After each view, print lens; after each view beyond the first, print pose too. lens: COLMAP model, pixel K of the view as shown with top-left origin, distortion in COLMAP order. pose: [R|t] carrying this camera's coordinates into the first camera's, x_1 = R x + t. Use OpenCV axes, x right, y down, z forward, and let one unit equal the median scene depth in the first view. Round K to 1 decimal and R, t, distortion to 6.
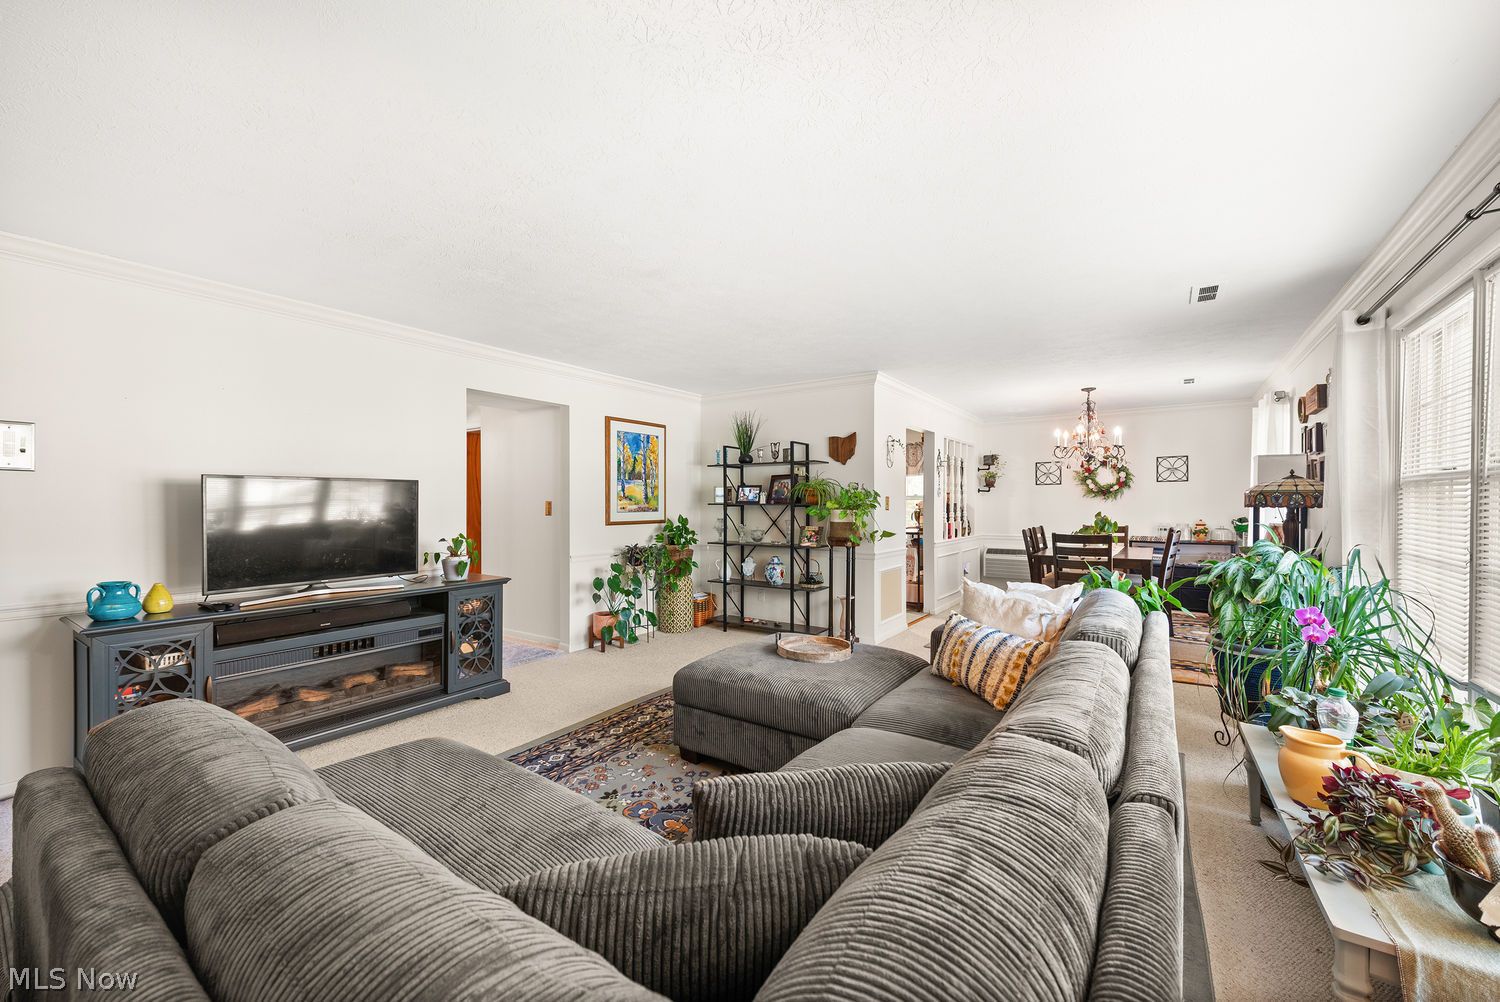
lens RADIAL K [[592.8, 0, 743.3], [0, 592.8, 499.5], [0, 0, 1]] dist [-0.000287, -0.000066]
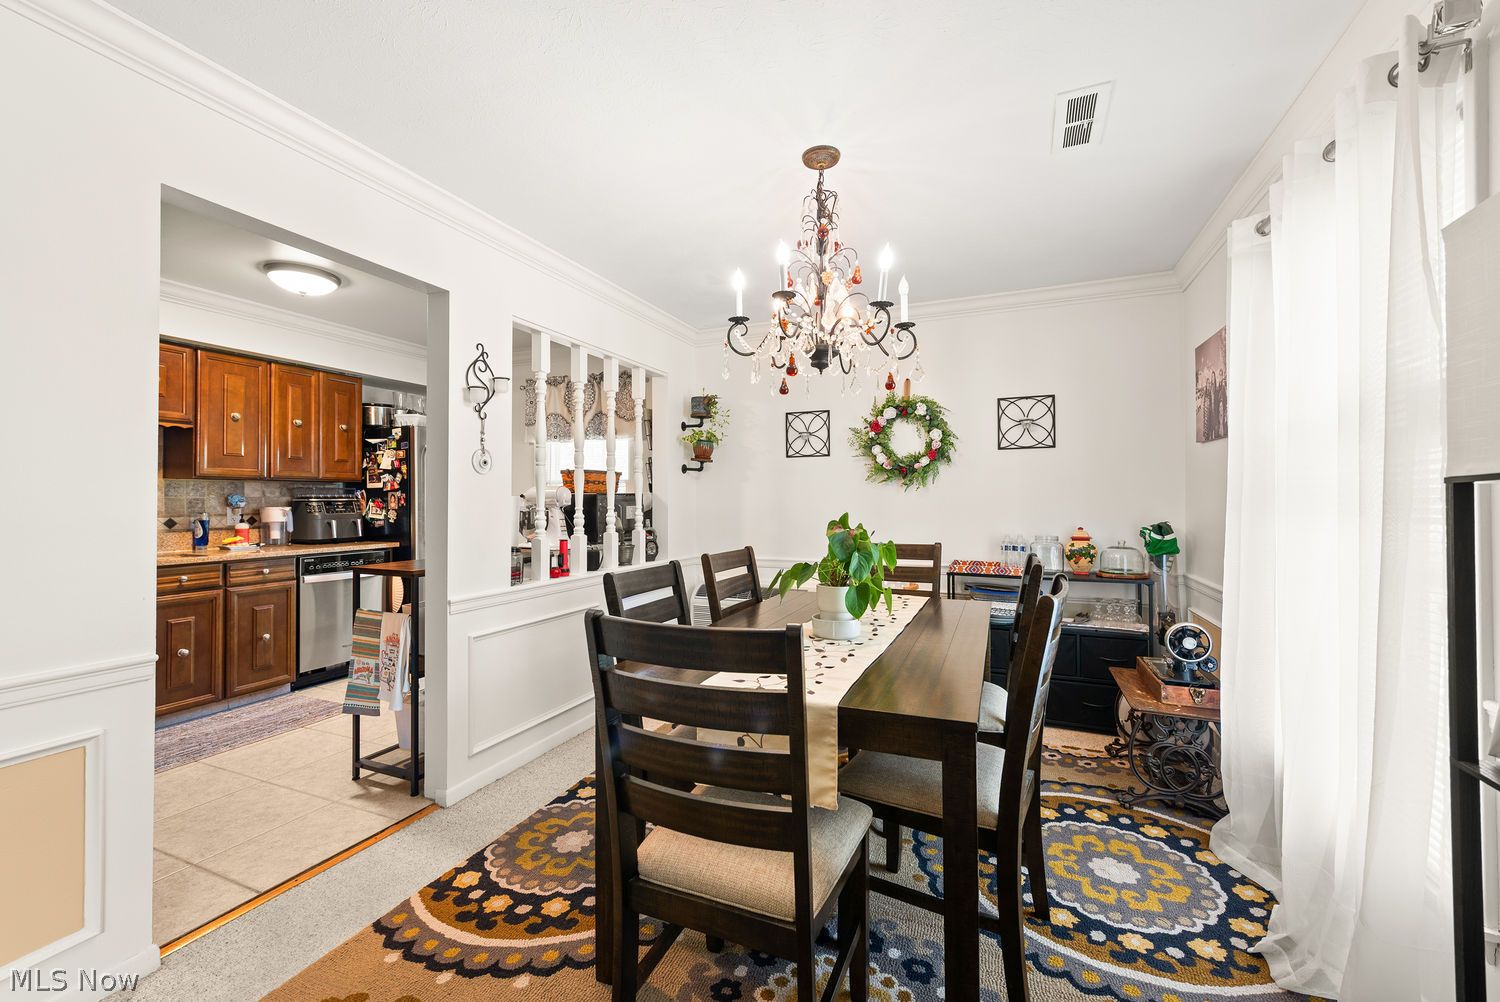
lens RADIAL K [[614.9, 0, 754.7], [0, 614.9, 496.5], [0, 0, 1]] dist [0.004838, -0.000511]
pose [[0.973789, 0.000332, 0.227451, 0.379780], [-0.000918, 0.999997, 0.002468, 0.007967], [-0.227450, -0.002612, 0.973786, 0.541242]]
